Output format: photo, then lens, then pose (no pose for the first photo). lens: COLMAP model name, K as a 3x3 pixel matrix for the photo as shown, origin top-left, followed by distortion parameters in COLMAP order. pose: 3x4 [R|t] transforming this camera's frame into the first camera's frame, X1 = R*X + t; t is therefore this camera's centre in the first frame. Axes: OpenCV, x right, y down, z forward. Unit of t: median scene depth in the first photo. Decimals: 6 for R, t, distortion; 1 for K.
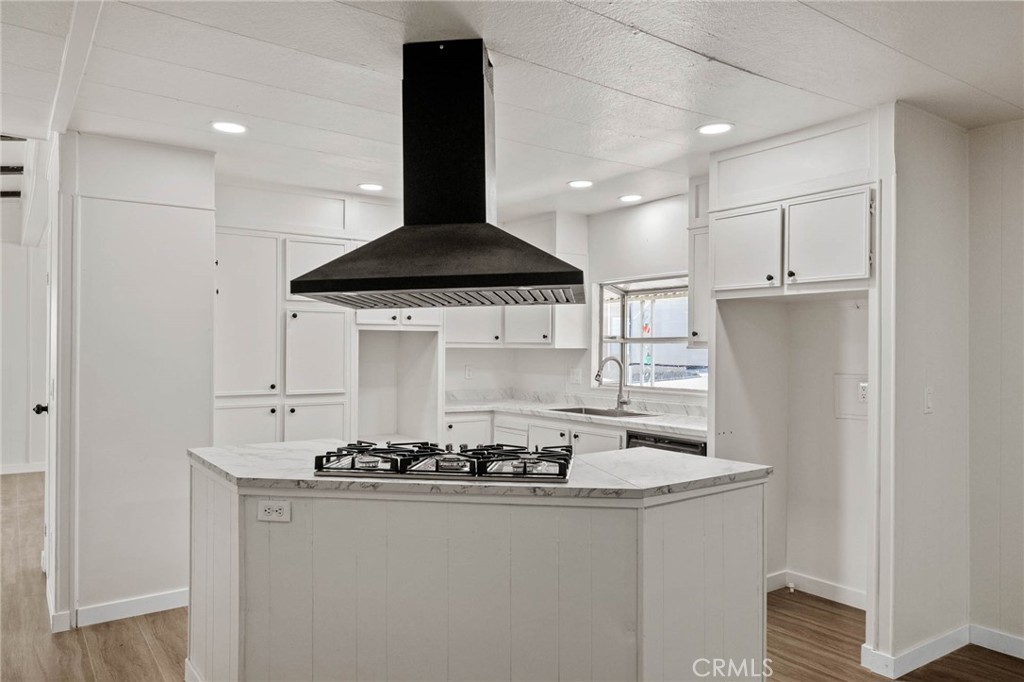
lens RADIAL K [[695.5, 0, 512.0], [0, 695.5, 341.0], [0, 0, 1]] dist [-0.000107, -0.000219]
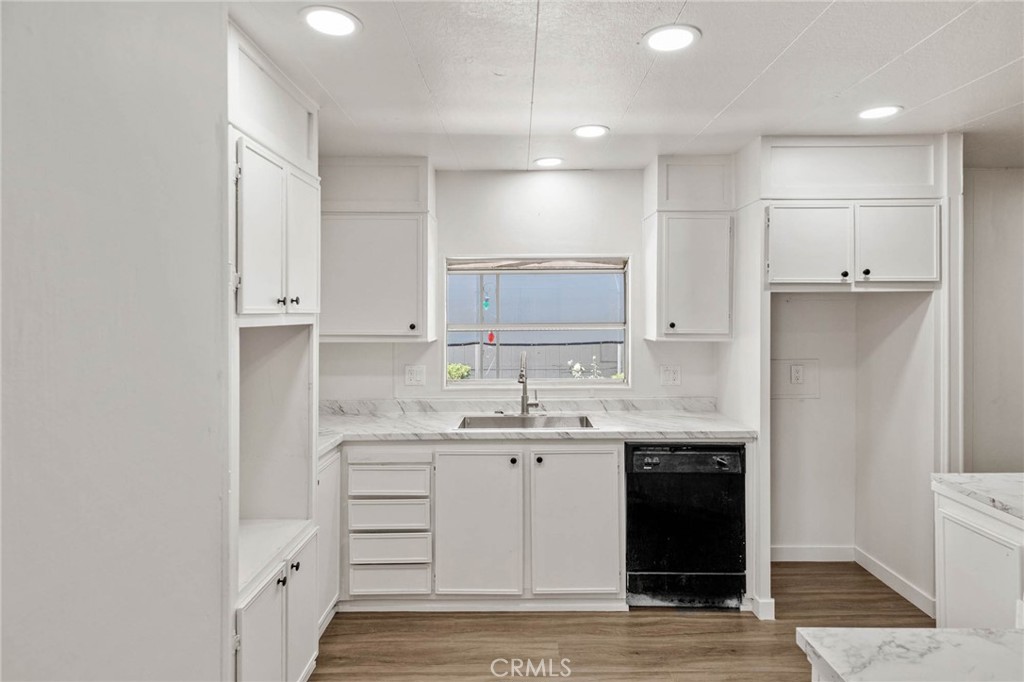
lens RADIAL K [[548.9, 0, 513.6], [0, 548.9, 317.8], [0, 0, 1]] dist [-0.001123, -0.000352]
pose [[0.588649, -0.012288, 0.808296, -0.441954], [-0.001105, 0.999871, 0.016005, -0.030917], [-0.808388, -0.010314, 0.588559, 0.721535]]
